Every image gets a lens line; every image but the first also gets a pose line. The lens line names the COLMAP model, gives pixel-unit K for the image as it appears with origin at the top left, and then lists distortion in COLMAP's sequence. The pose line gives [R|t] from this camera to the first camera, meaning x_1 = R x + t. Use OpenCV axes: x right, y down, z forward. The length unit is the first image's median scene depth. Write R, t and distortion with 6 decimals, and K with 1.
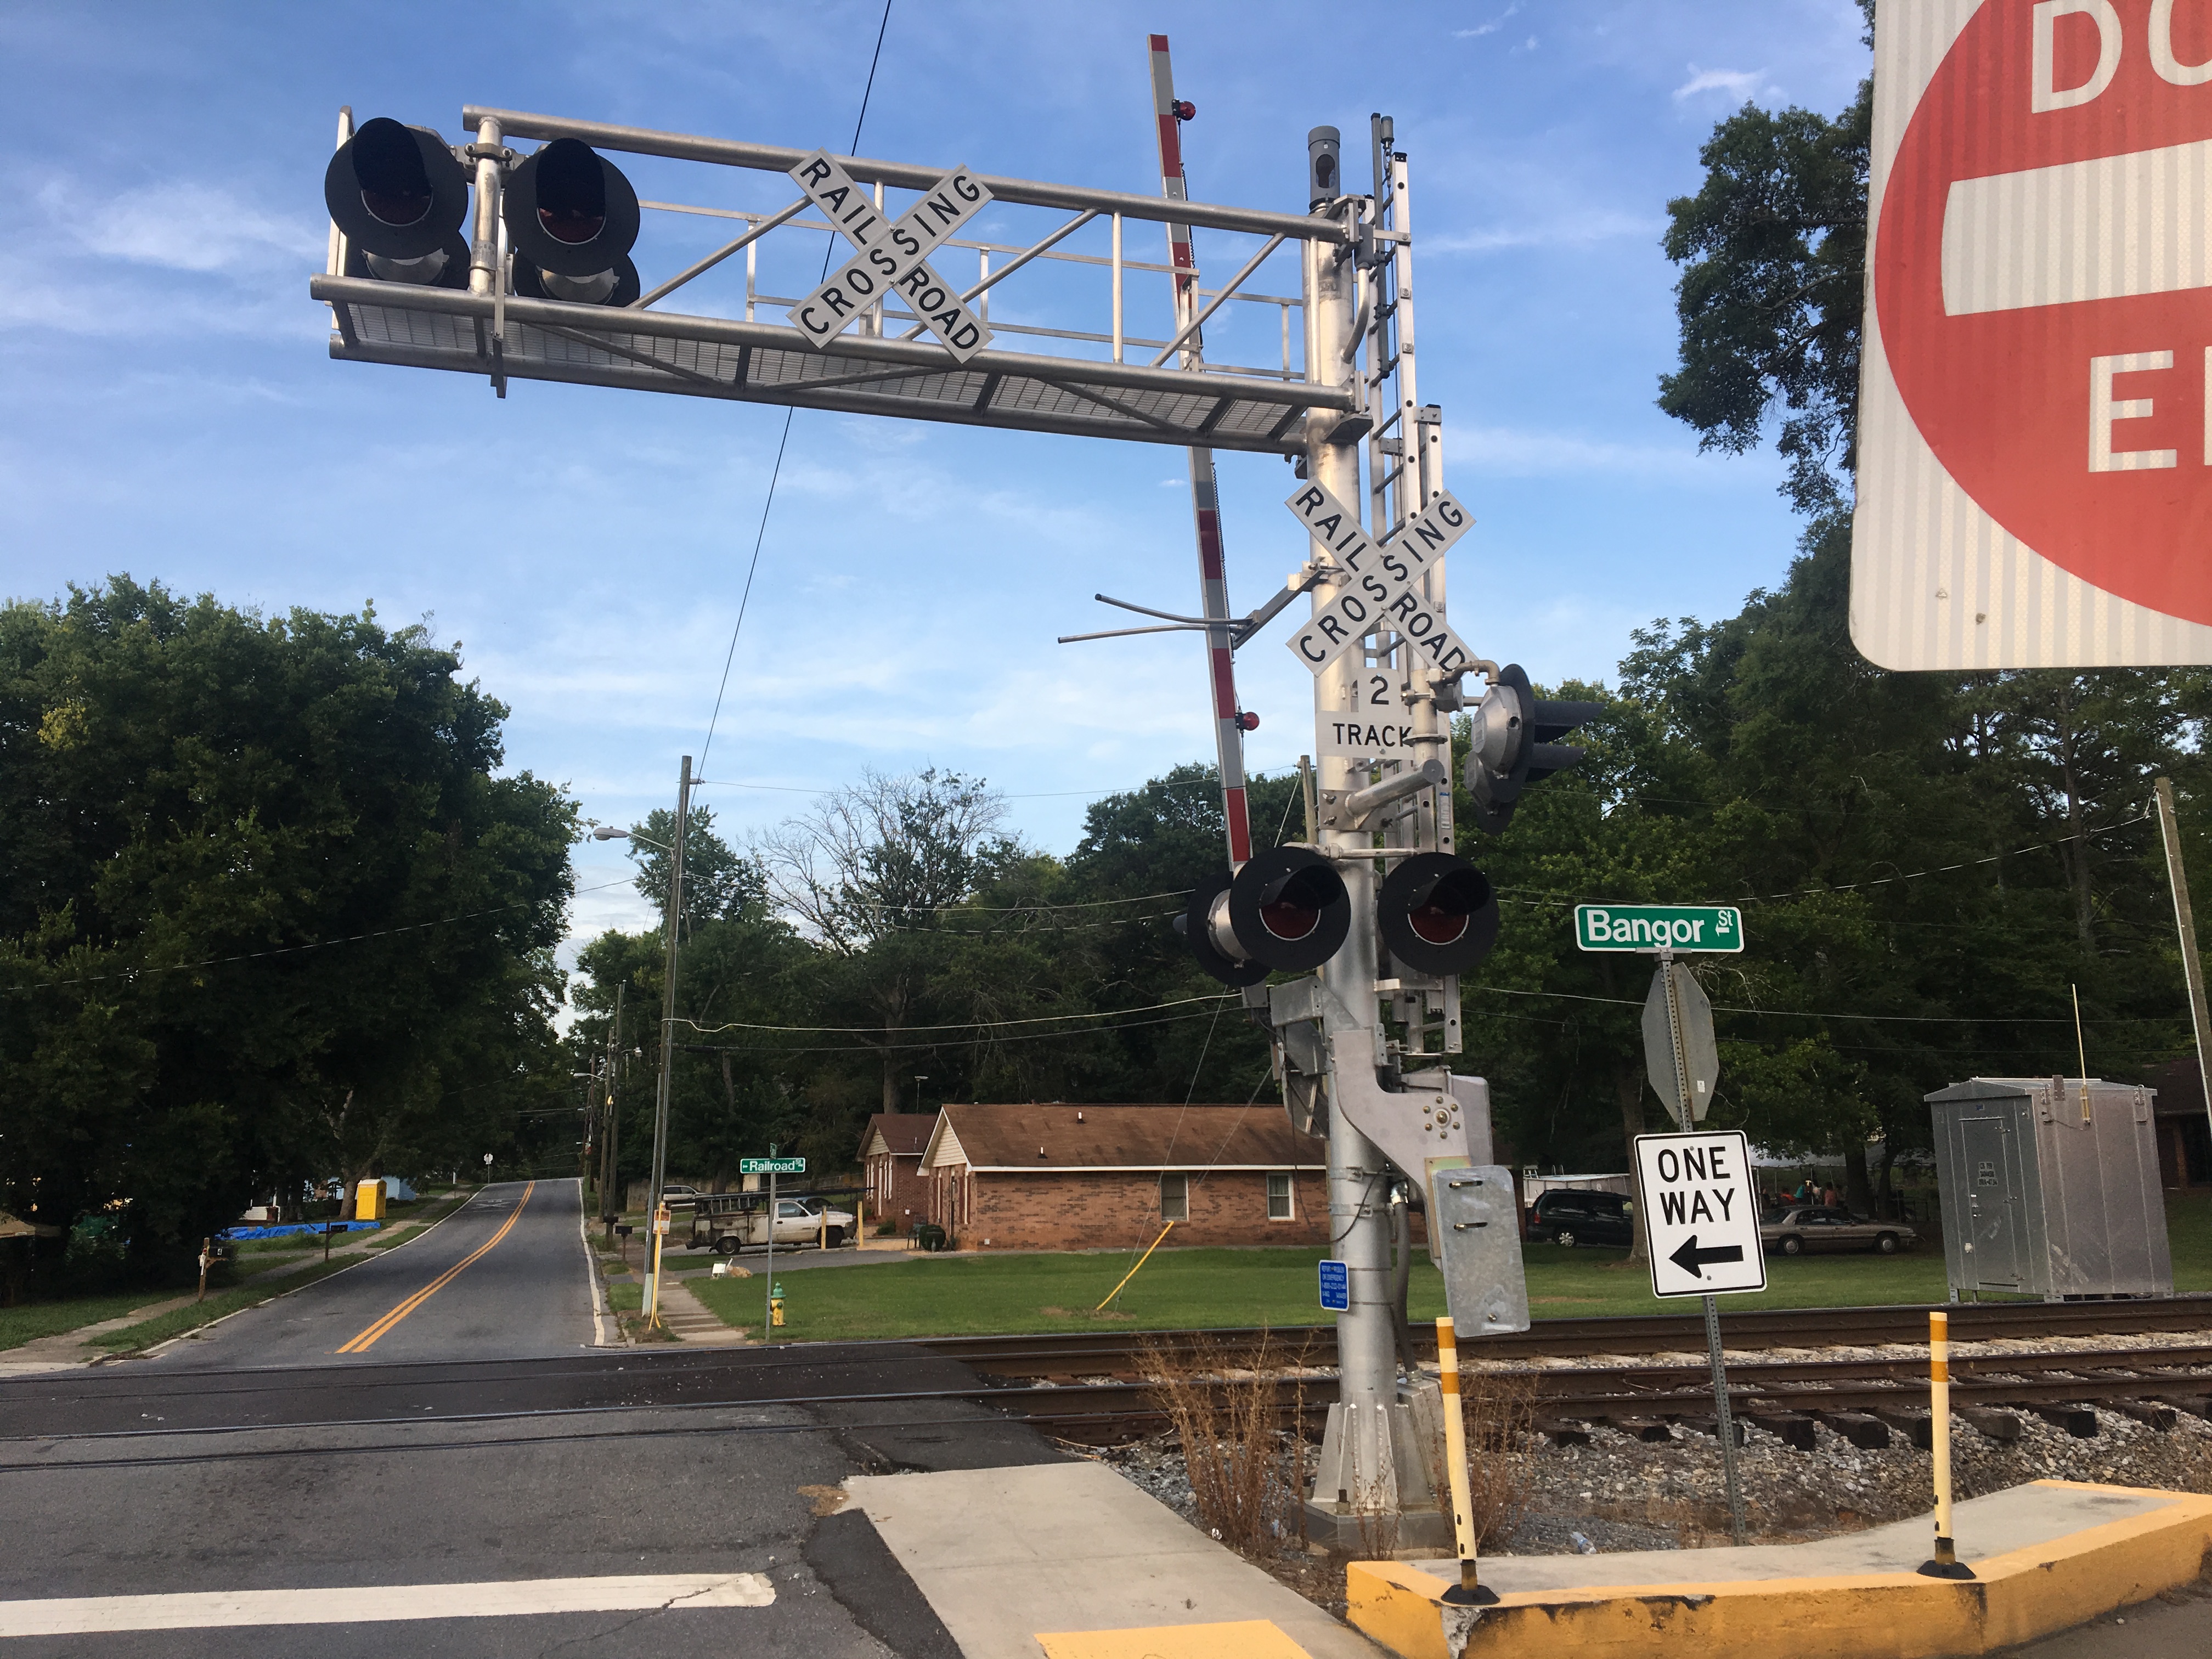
lens RADIAL K [[1829.1, 0, 1073.9], [0, 1829.1, 837.8], [0, 0, 1]] dist [0.111523, -0.182416]
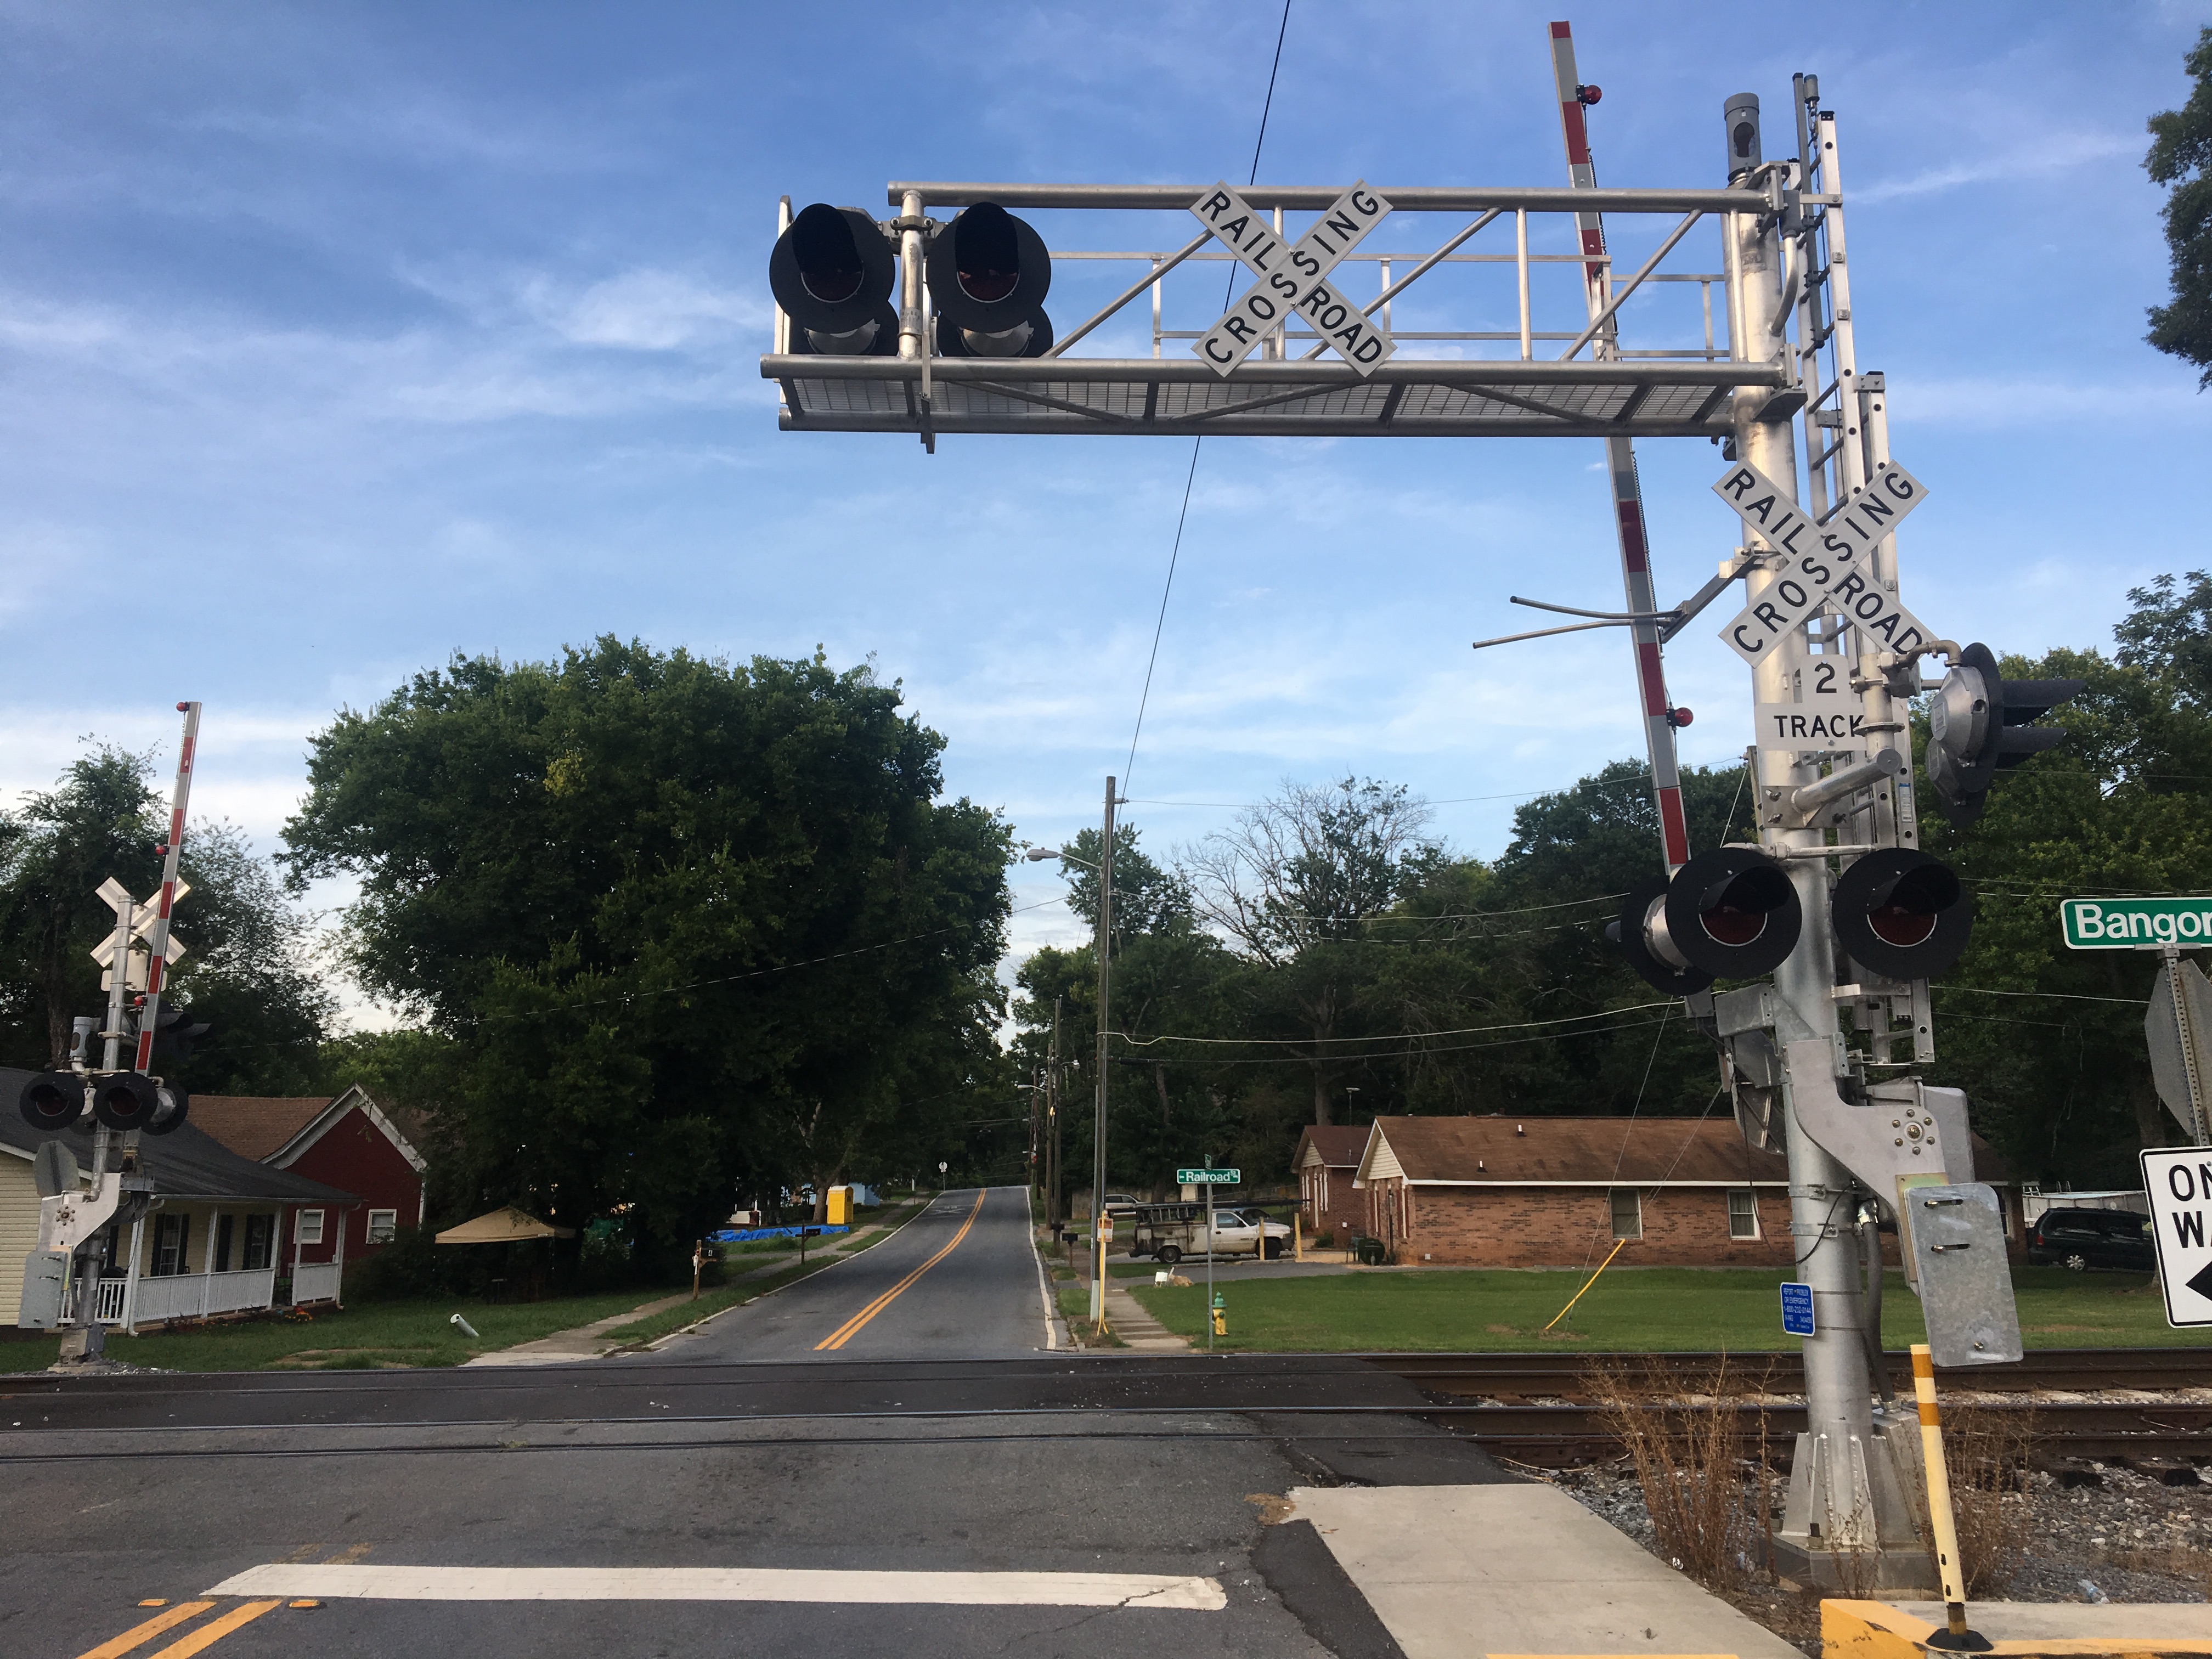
lens RADIAL K [[1839.2, 0, 1097.3], [0, 1839.2, 829.6], [0, 0, 1]] dist [0.103729, -0.167346]
pose [[0.975840, -0.036970, -0.215336, 0.002899], [0.035035, 0.999304, -0.012796, -0.002141], [0.215659, 0.004943, 0.976456, -0.008502]]
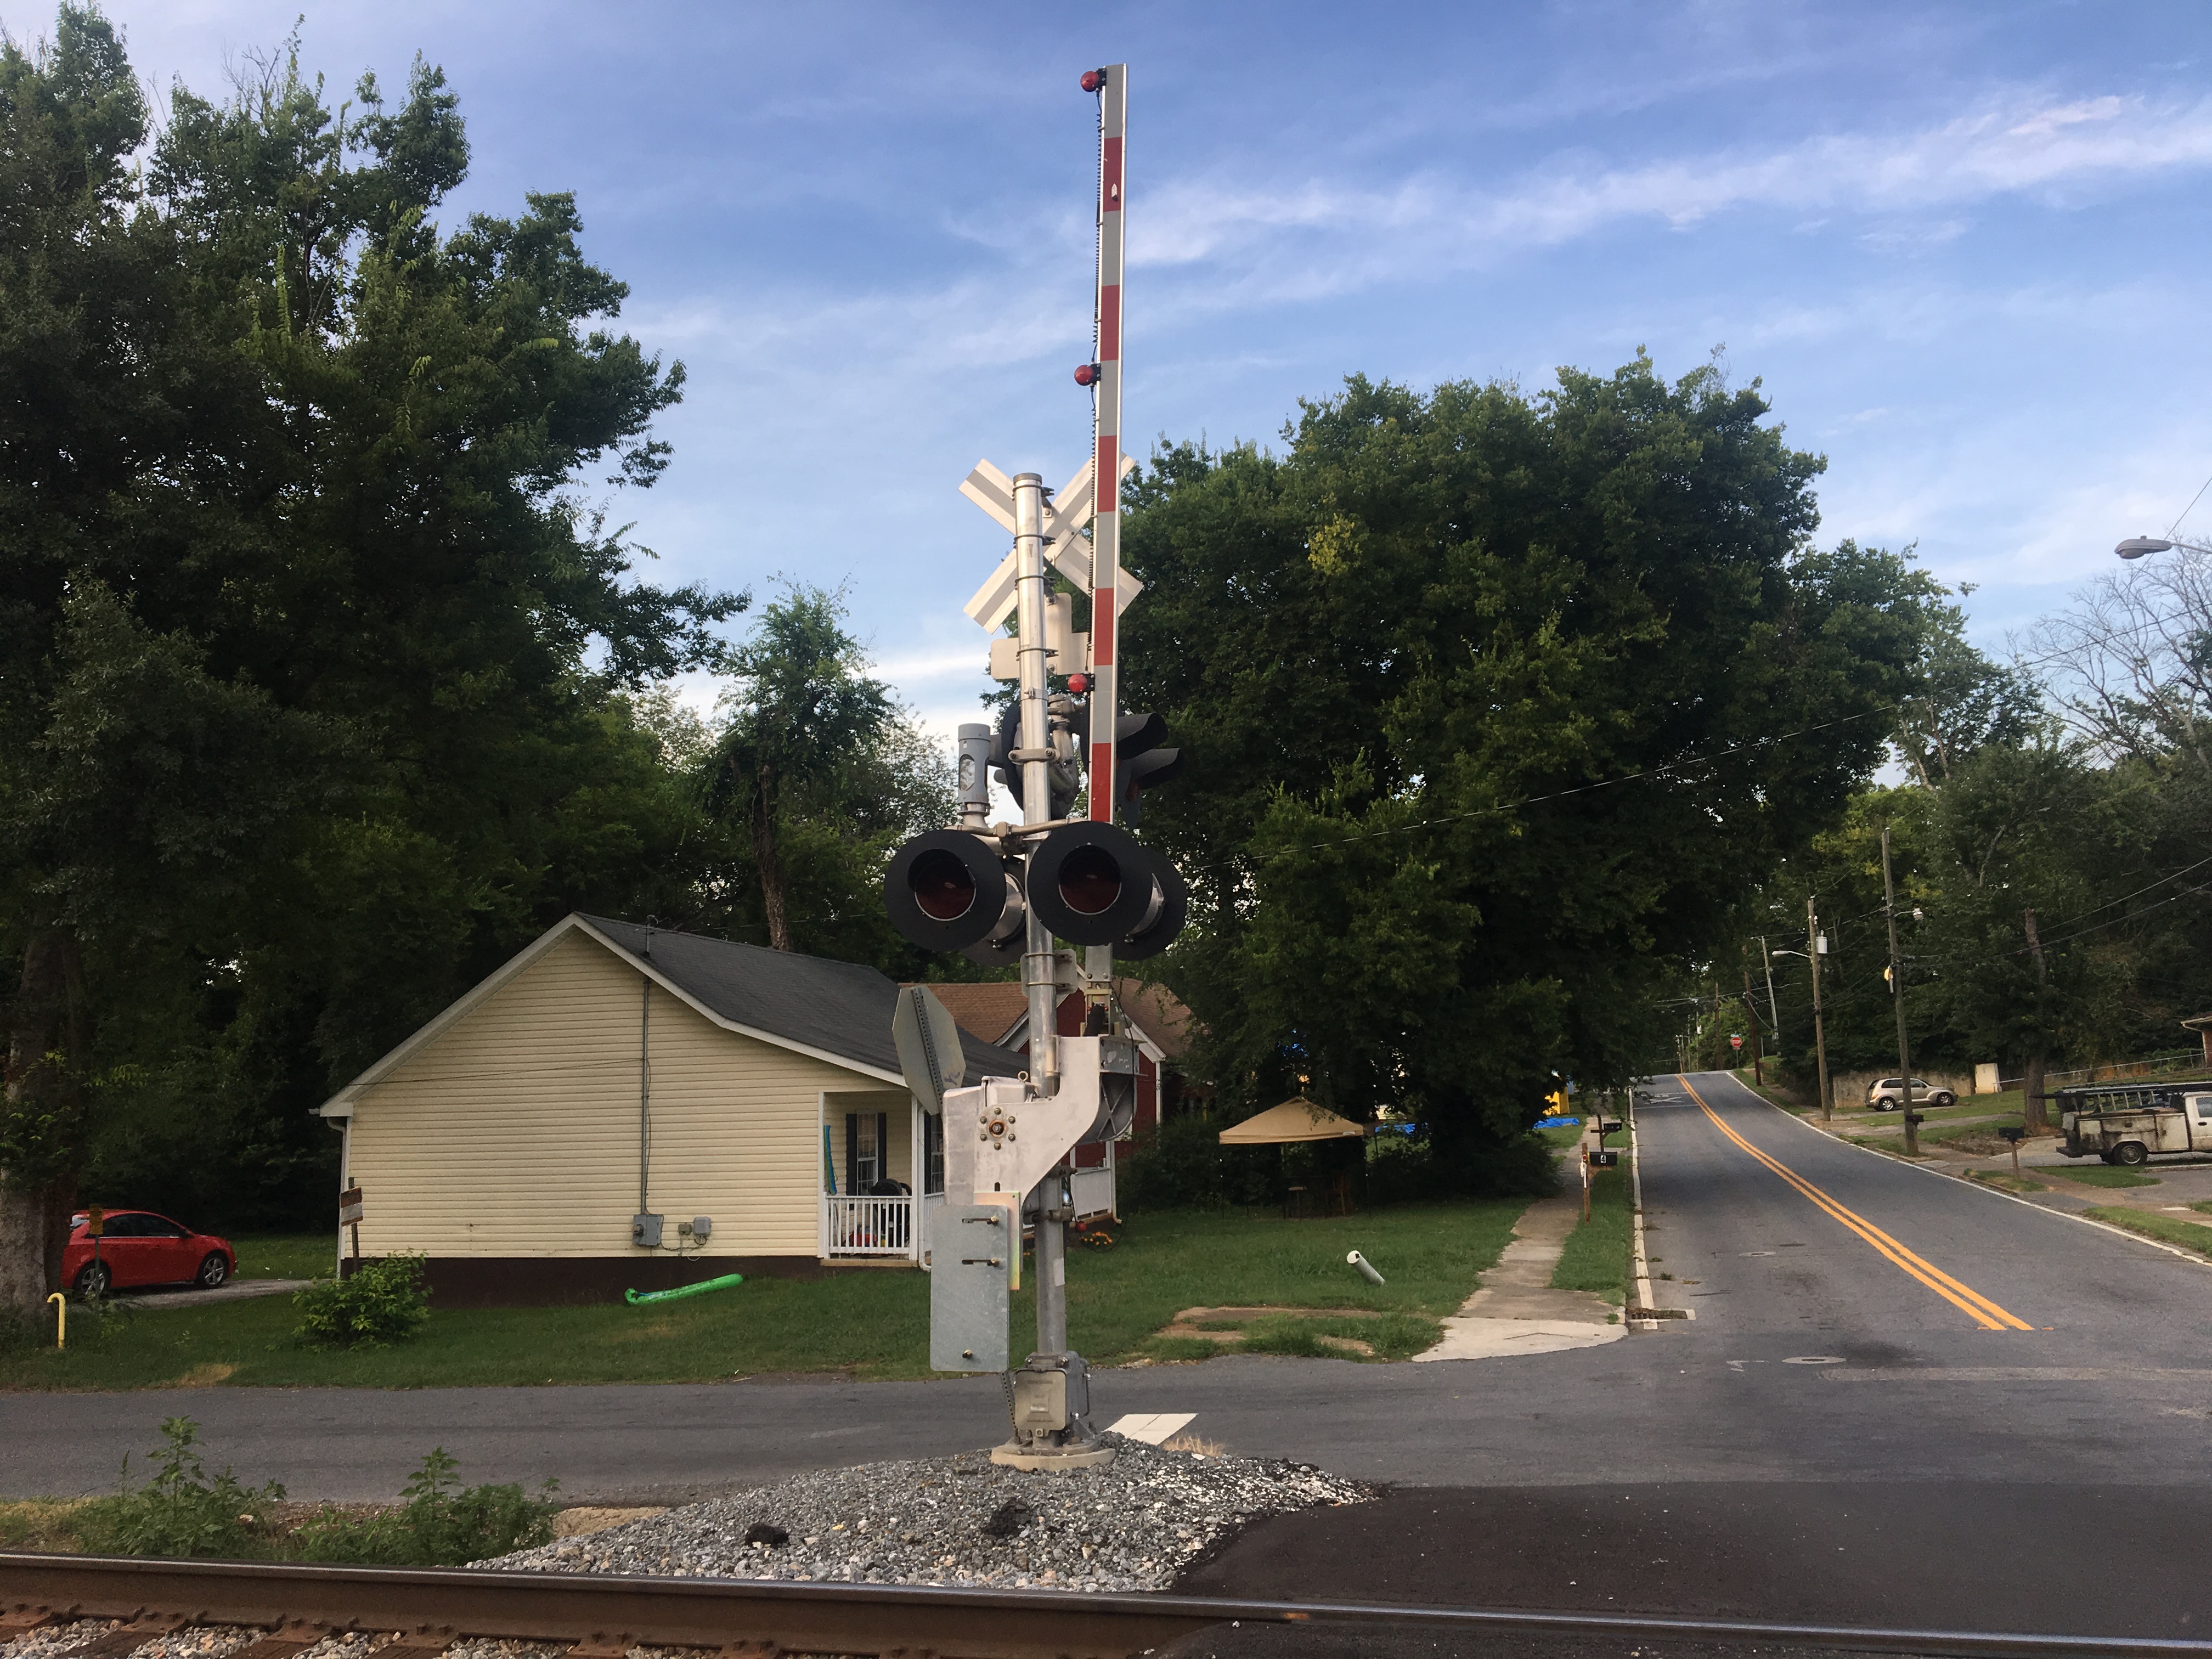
lens RADIAL K [[1894.8, 0, 1144.6], [0, 1894.8, 832.1], [0, 0, 1]] dist [0.101900, -0.191606]
pose [[0.868922, -0.076629, -0.488981, -0.198906], [0.104512, 0.994073, 0.029936, 0.034859], [0.483789, -0.077116, 0.871781, 0.183115]]
